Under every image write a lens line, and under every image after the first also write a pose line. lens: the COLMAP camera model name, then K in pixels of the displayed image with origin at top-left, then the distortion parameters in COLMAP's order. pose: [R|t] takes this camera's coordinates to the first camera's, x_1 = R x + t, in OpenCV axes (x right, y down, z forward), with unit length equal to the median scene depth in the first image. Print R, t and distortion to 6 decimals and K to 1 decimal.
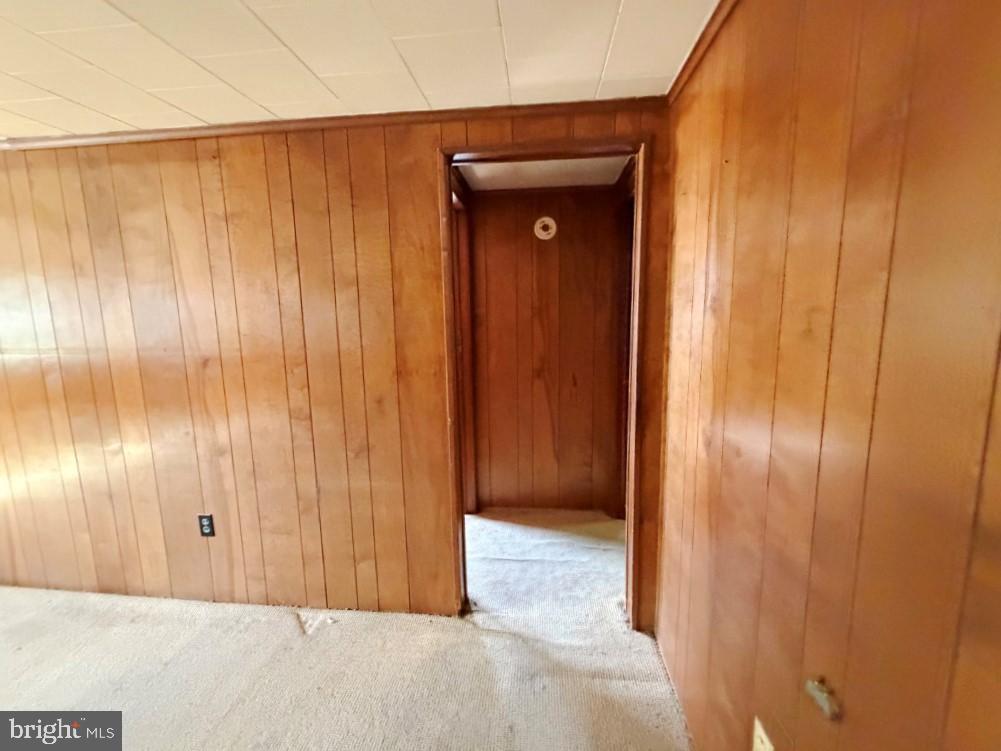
lens RADIAL K [[425.5, 0, 485.0], [0, 425.5, 374.4], [0, 0, 1]] dist [0.000408, -0.000093]
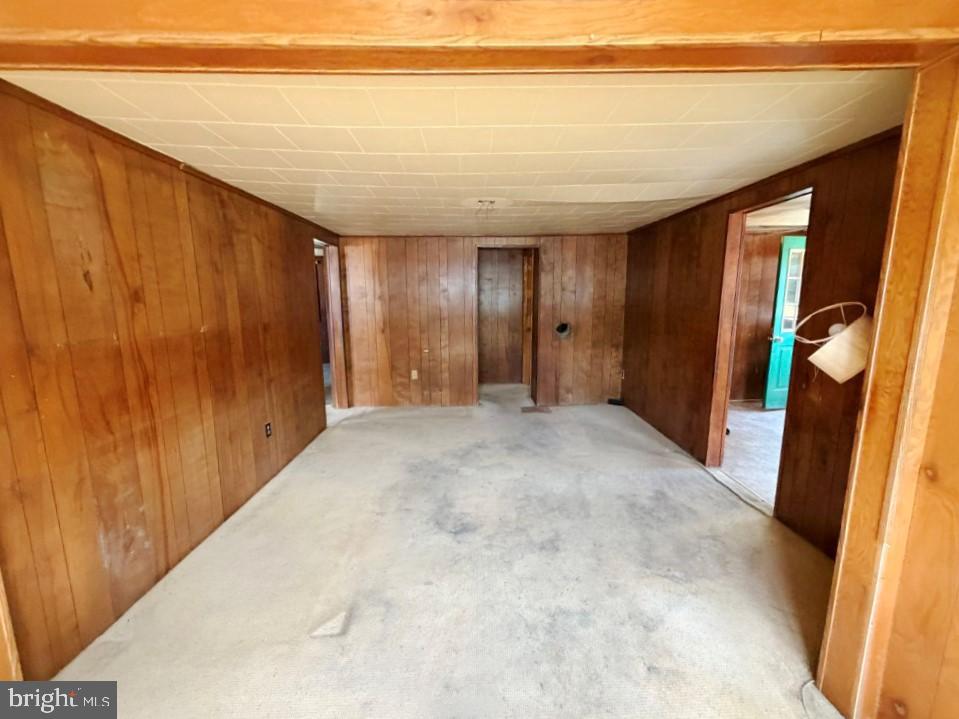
lens RADIAL K [[414.1, 0, 481.5], [0, 414.1, 362.0], [0, 0, 1]] dist [0.000584, 0.000231]
pose [[-0.134196, -0.144256, 0.980399, -2.314676], [0.154235, 0.974250, 0.164463, -0.033124], [-0.978879, 0.173282, -0.108491, 0.332374]]
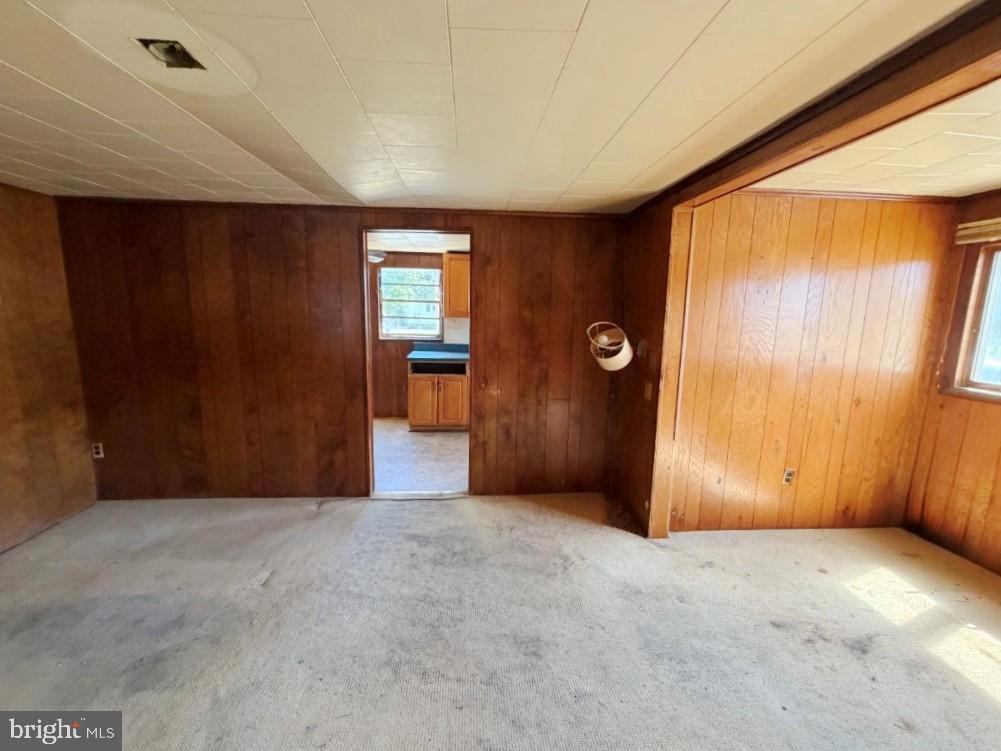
lens RADIAL K [[407.6, 0, 498.0], [0, 407.6, 377.1], [0, 0, 1]] dist [0.002058, 0.000499]
pose [[-0.984494, 0.030018, -0.172828, -1.041501], [-0.023994, 0.952945, 0.302192, -0.124447], [0.173767, 0.301654, -0.937449, 0.751944]]
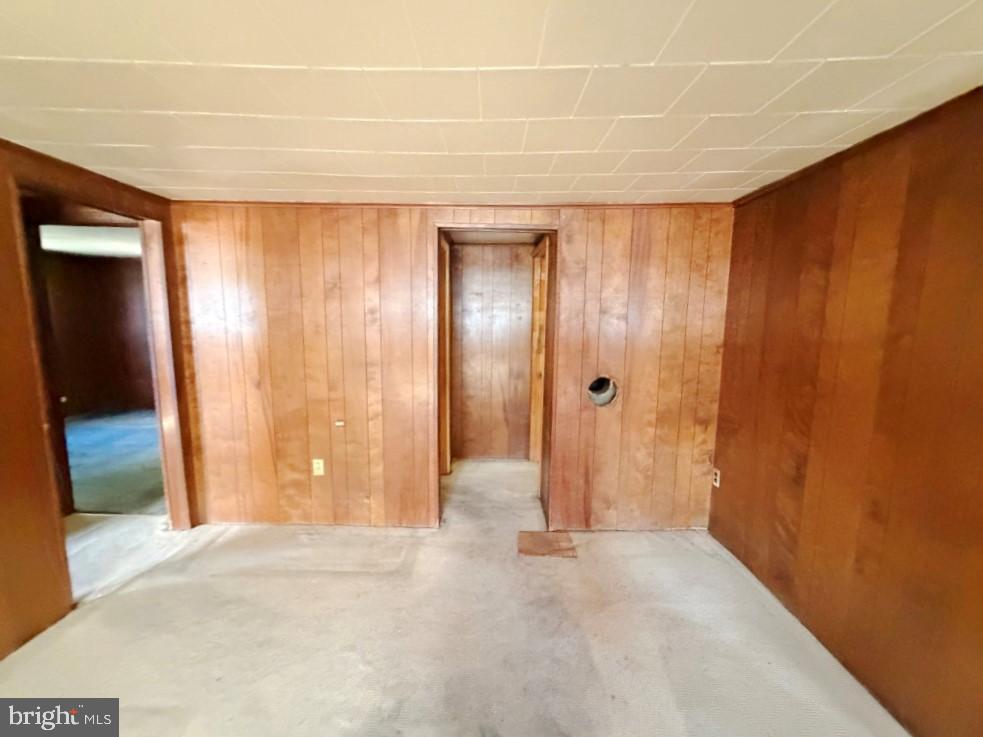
lens RADIAL K [[414.4, 0, 488.7], [0, 414.4, 366.9], [0, 0, 1]] dist [0.001235, 0.000134]
pose [[-0.100875, -0.112348, 0.988535, -1.089236], [0.136708, 0.982613, 0.125626, -0.016850], [-0.985462, 0.147813, -0.083762, -0.022739]]
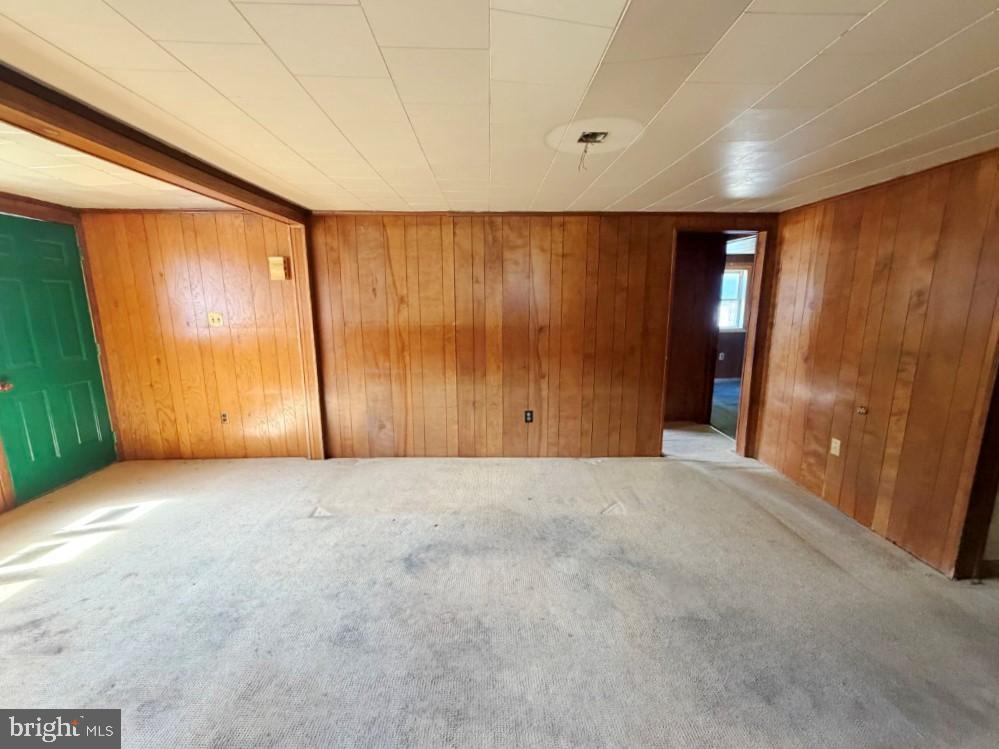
lens RADIAL K [[411.3, 0, 494.5], [0, 411.3, 375.6], [0, 0, 1]] dist [0.000433, 0.000250]
pose [[0.993195, -0.007374, 0.116233, -1.032045], [0.003305, 0.999376, 0.035163, 0.110491], [-0.116420, -0.034540, 0.992599, -0.801918]]
